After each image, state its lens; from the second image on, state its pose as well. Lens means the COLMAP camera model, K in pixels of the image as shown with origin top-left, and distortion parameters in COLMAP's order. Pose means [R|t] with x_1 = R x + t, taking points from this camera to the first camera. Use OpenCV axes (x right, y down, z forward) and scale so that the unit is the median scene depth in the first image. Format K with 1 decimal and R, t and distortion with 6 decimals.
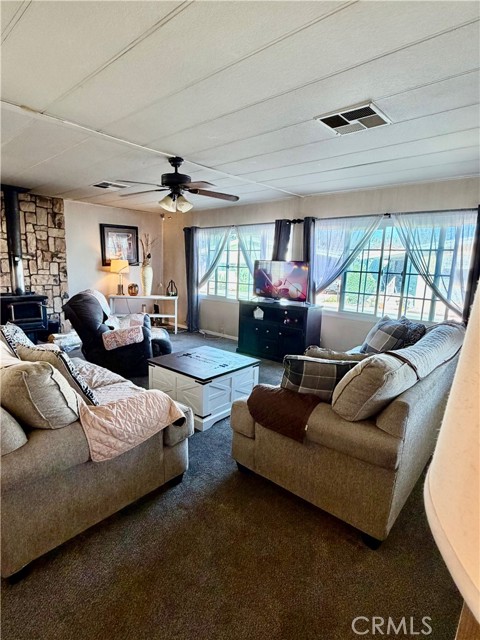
lens RADIAL K [[340.0, 0, 241.1], [0, 340.0, 320.9], [0, 0, 1]] dist [0.005287, 0.000488]
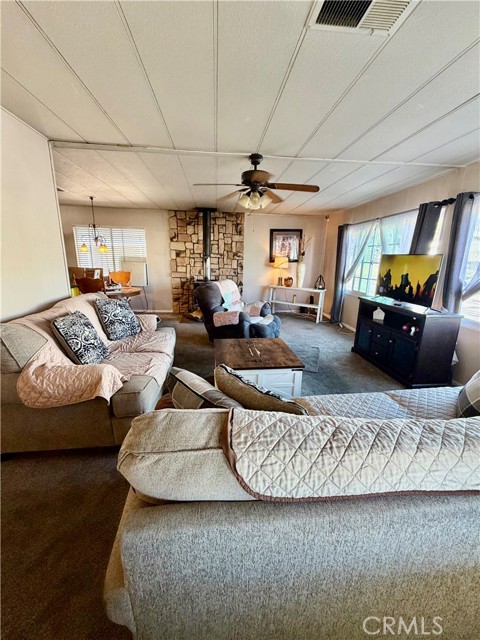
lens RADIAL K [[257.7, 0, 239.0], [0, 257.7, 319.4], [0, 0, 1]] dist [-0.000050, 0.000448]
pose [[0.727790, 0.146884, -0.669885, 0.227211], [-0.112906, 0.989129, 0.094218, -0.030160], [0.676442, 0.007063, 0.736462, 0.234433]]
